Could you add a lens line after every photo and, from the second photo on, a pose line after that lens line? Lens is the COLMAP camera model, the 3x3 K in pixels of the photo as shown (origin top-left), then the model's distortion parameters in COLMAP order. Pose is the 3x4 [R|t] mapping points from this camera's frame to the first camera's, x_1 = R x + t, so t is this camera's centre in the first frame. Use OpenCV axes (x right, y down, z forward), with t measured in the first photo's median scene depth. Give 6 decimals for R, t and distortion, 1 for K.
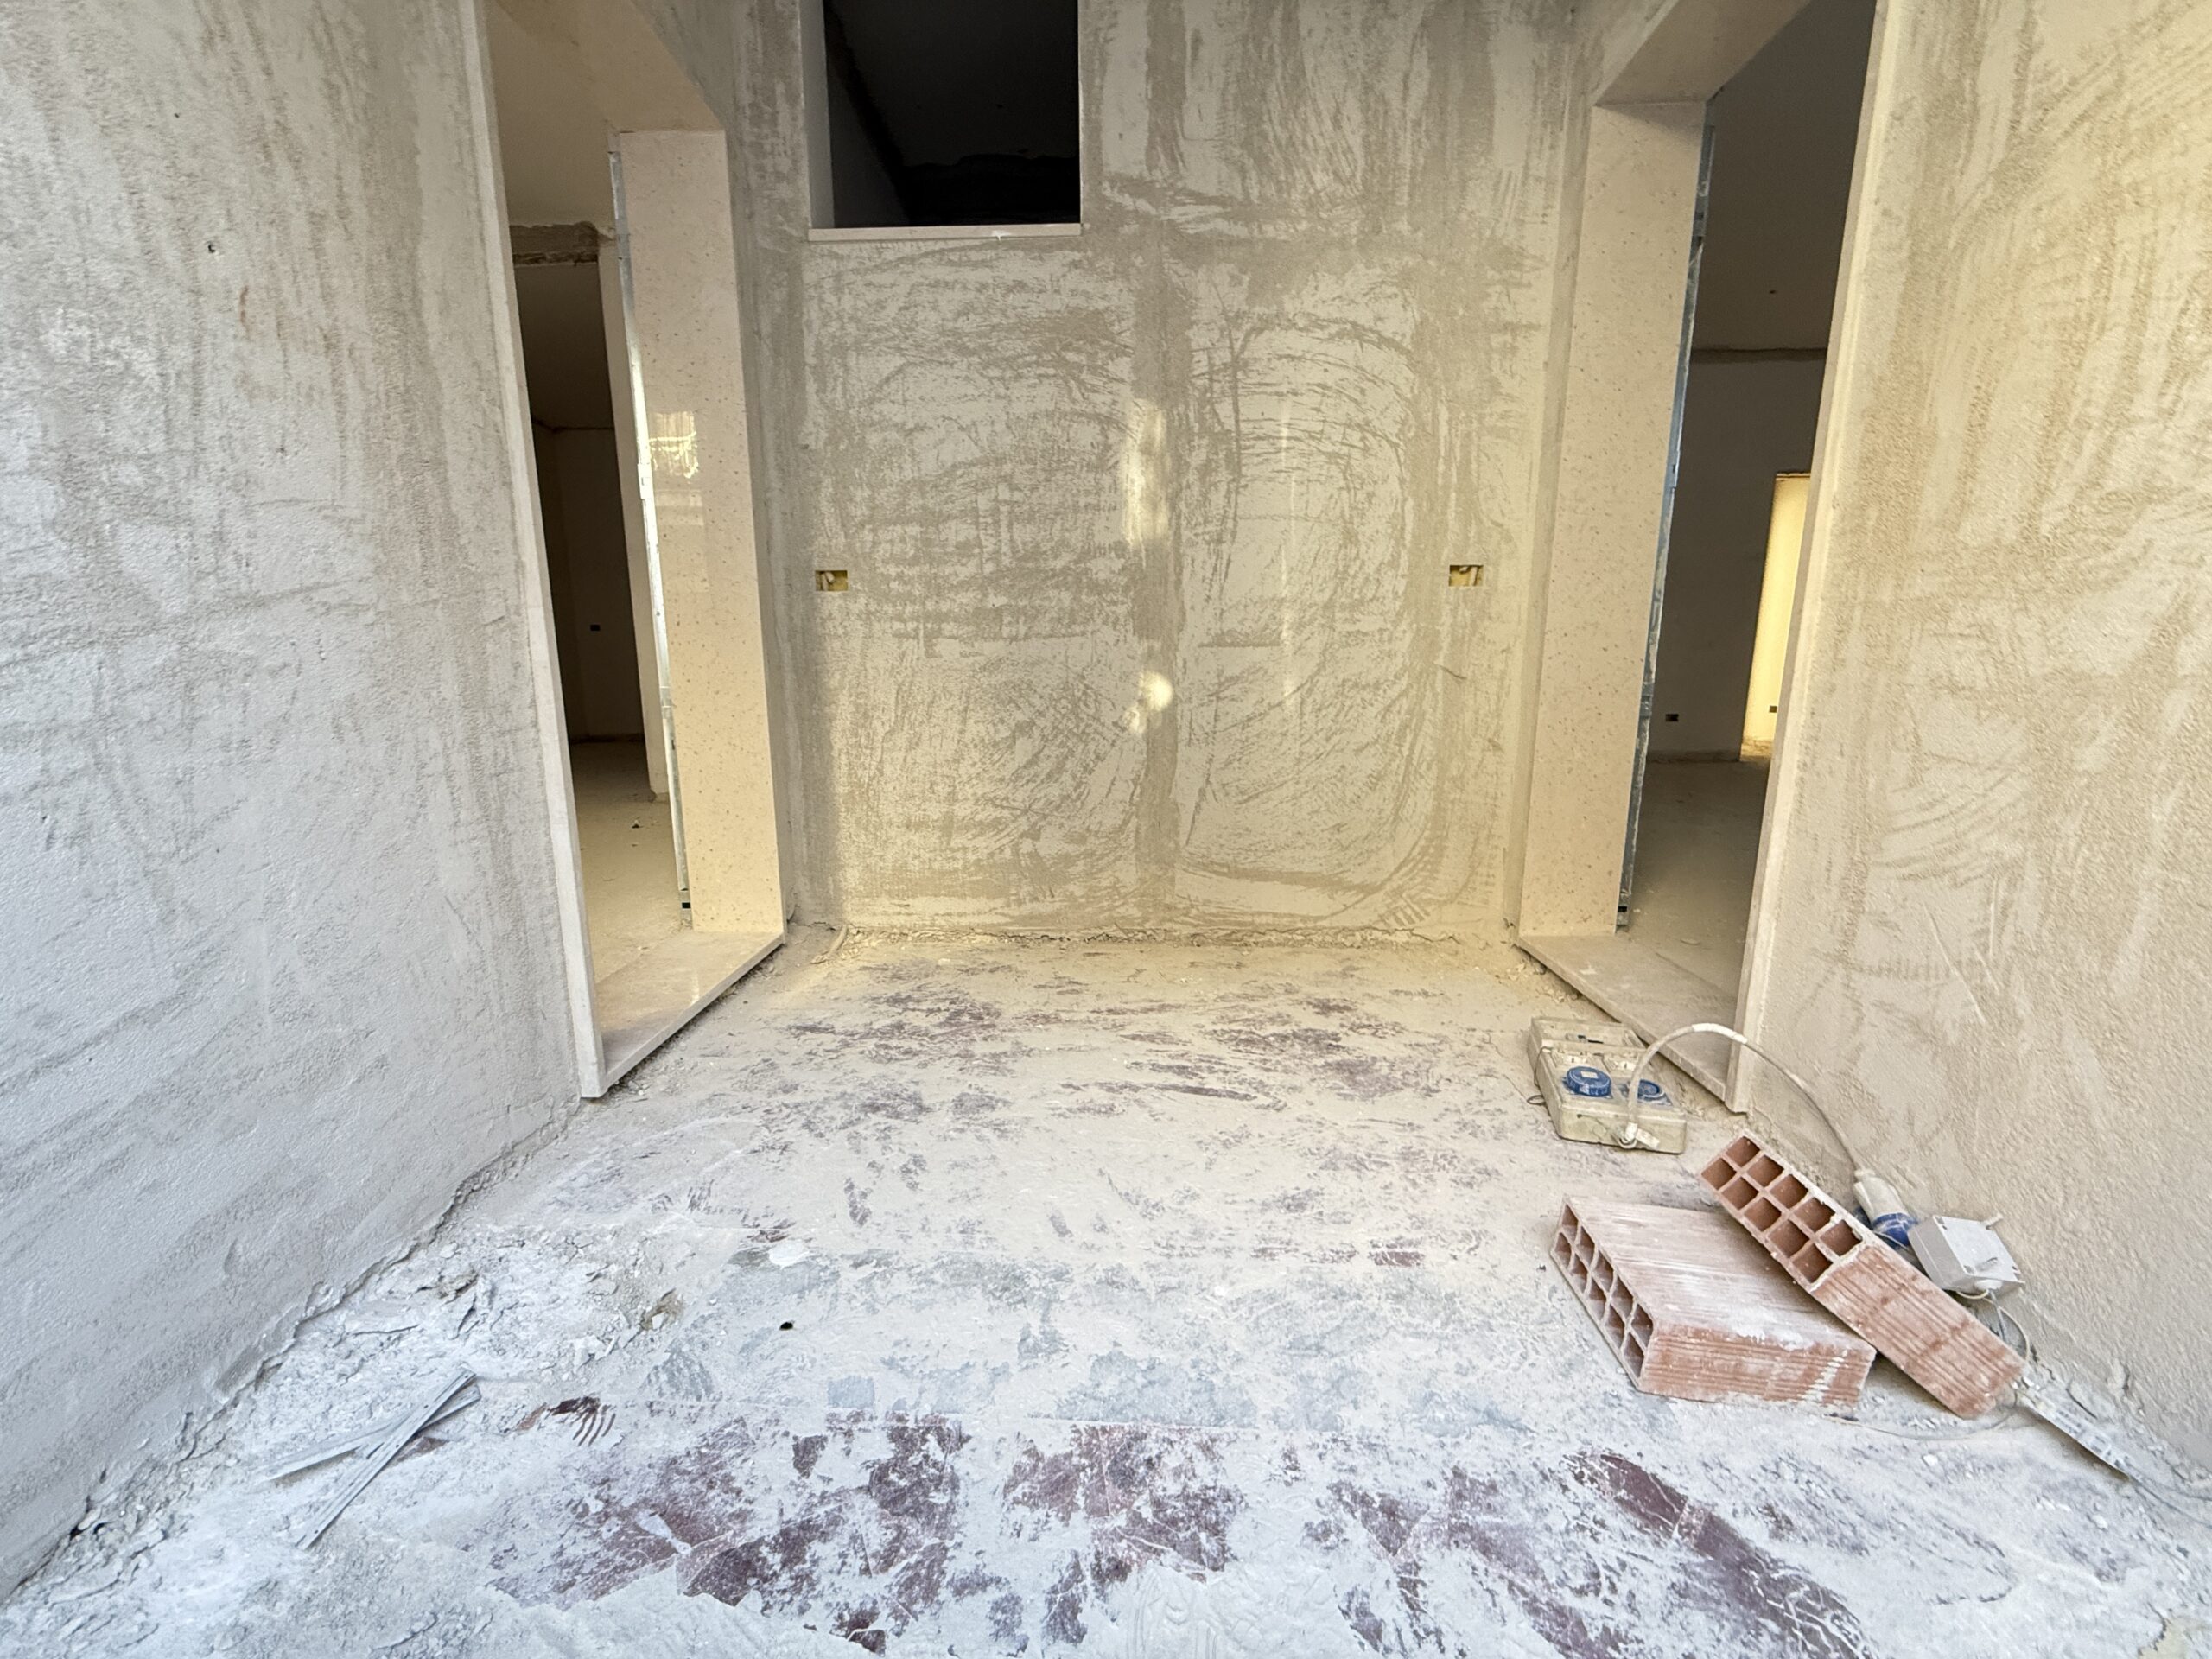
lens RADIAL K [[881.6, 0, 1102.0], [0, 881.6, 827.8], [0, 0, 1]] dist [-0.000254, -0.000011]
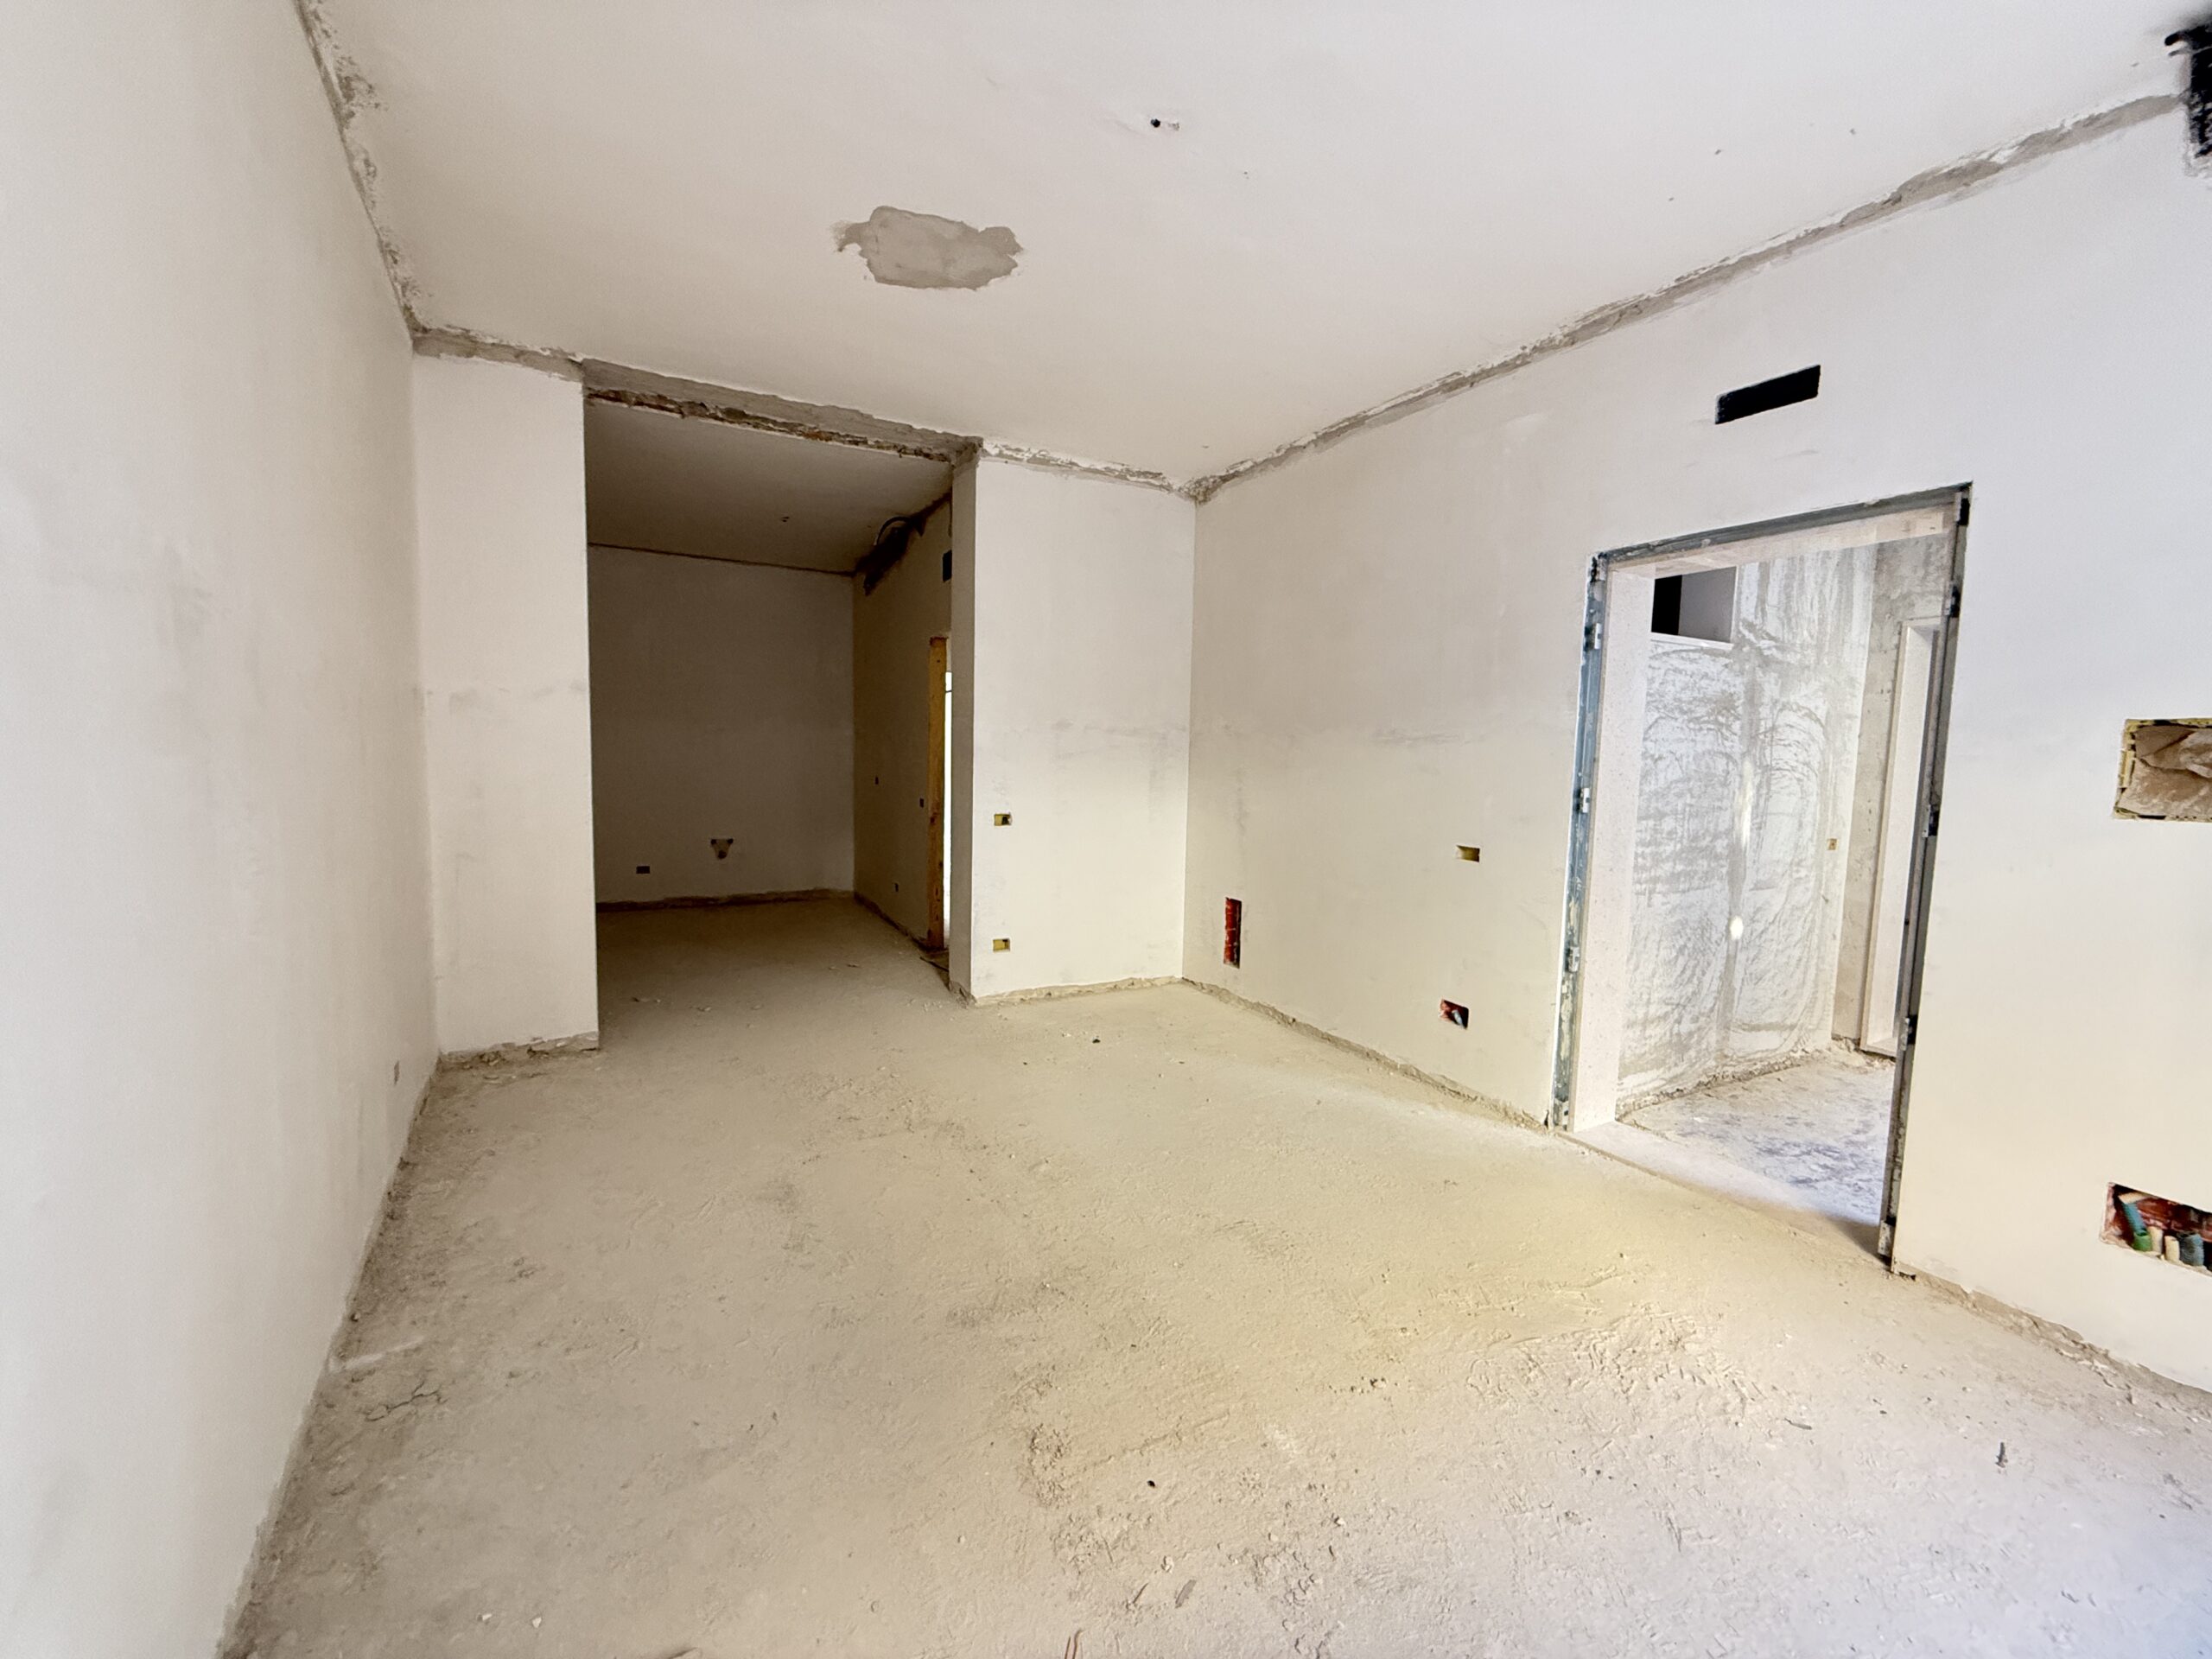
lens RADIAL K [[881.6, 0, 1102.0], [0, 881.6, 827.8], [0, 0, 1]] dist [-0.000254, -0.000011]
pose [[0.864472, -0.019753, 0.502292, -1.771394], [0.067949, 0.994648, -0.077830, -0.283551], [-0.498067, 0.101412, 0.861188, 0.198008]]
